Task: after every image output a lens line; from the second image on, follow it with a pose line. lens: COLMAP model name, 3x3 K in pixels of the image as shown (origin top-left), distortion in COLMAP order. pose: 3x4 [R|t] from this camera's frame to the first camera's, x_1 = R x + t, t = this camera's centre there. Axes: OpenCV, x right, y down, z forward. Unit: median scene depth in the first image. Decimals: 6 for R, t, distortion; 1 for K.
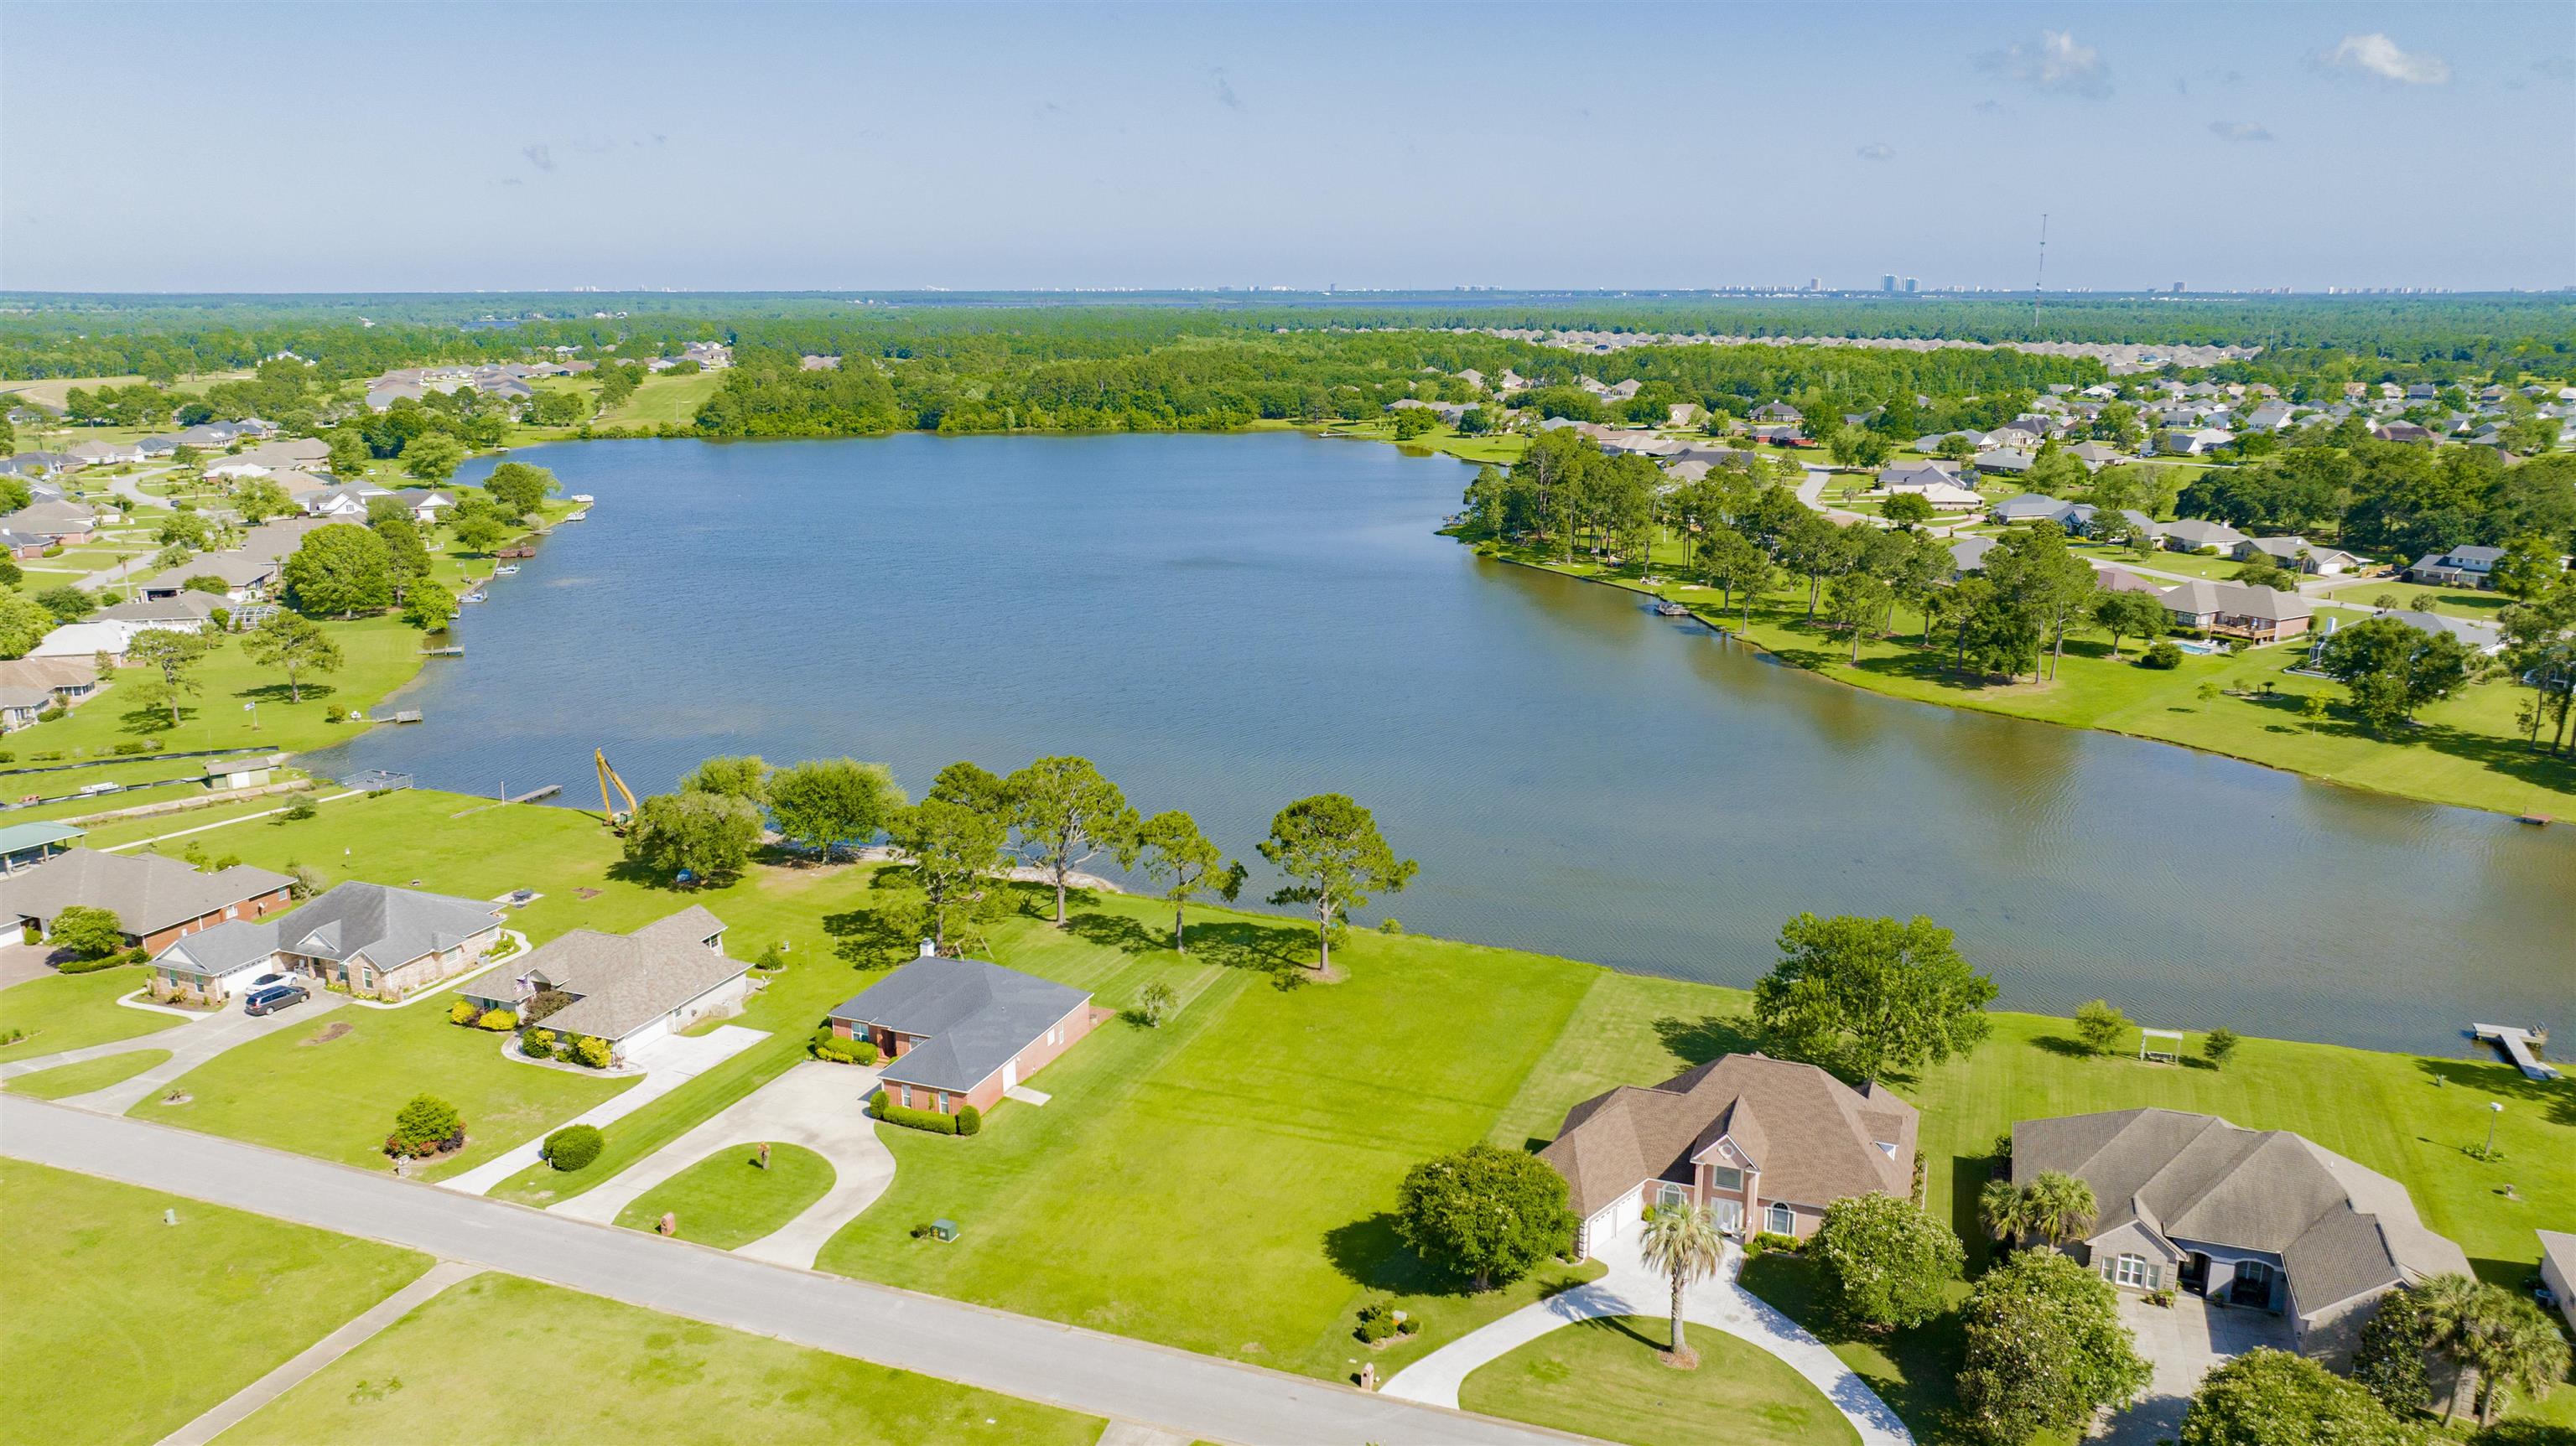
lens RADIAL K [[1813.4, 0, 1307.1], [0, 1813.4, 717.6], [0, 0, 1]] dist [-0.013213, -0.003324]
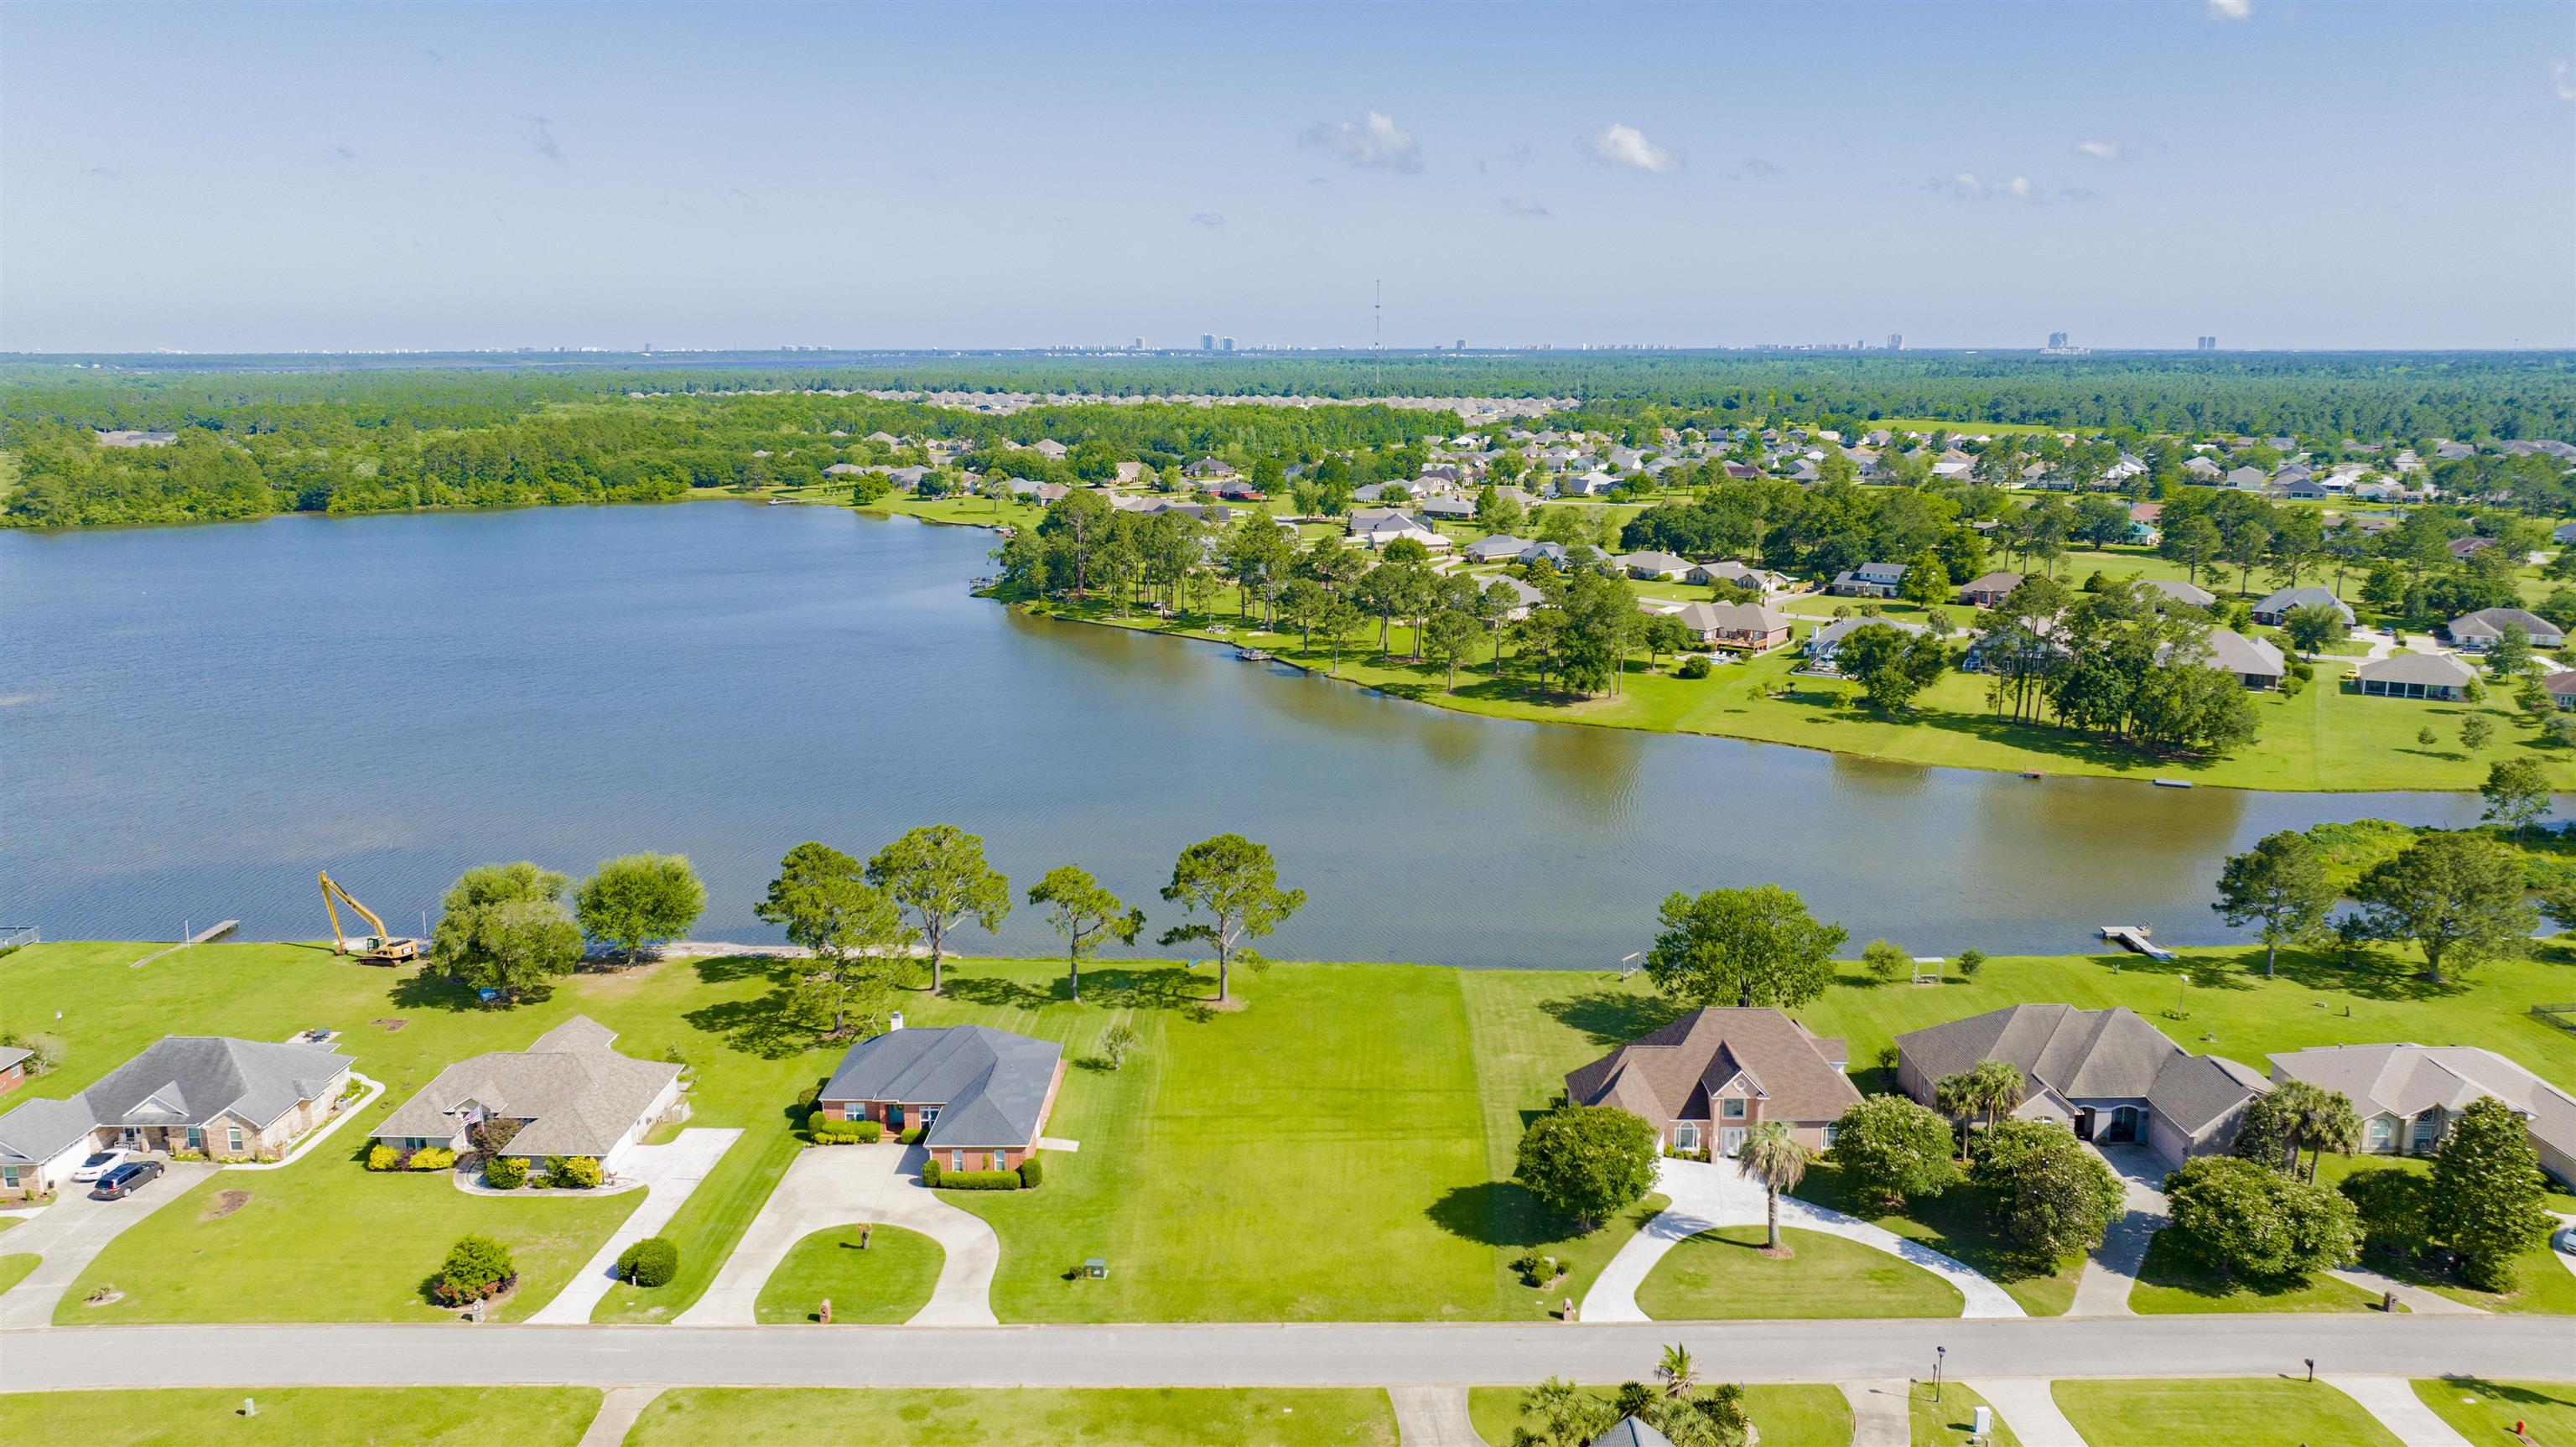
lens RADIAL K [[1813.5, 0, 1307.1], [0, 1813.5, 718.1], [0, 0, 1]] dist [-0.013213, -0.003324]
pose [[0.936166, -0.071799, 0.344149, -0.275344], [0.082413, 0.996465, -0.016290, -0.004727], [-0.341763, 0.043613, 0.938774, -0.026193]]
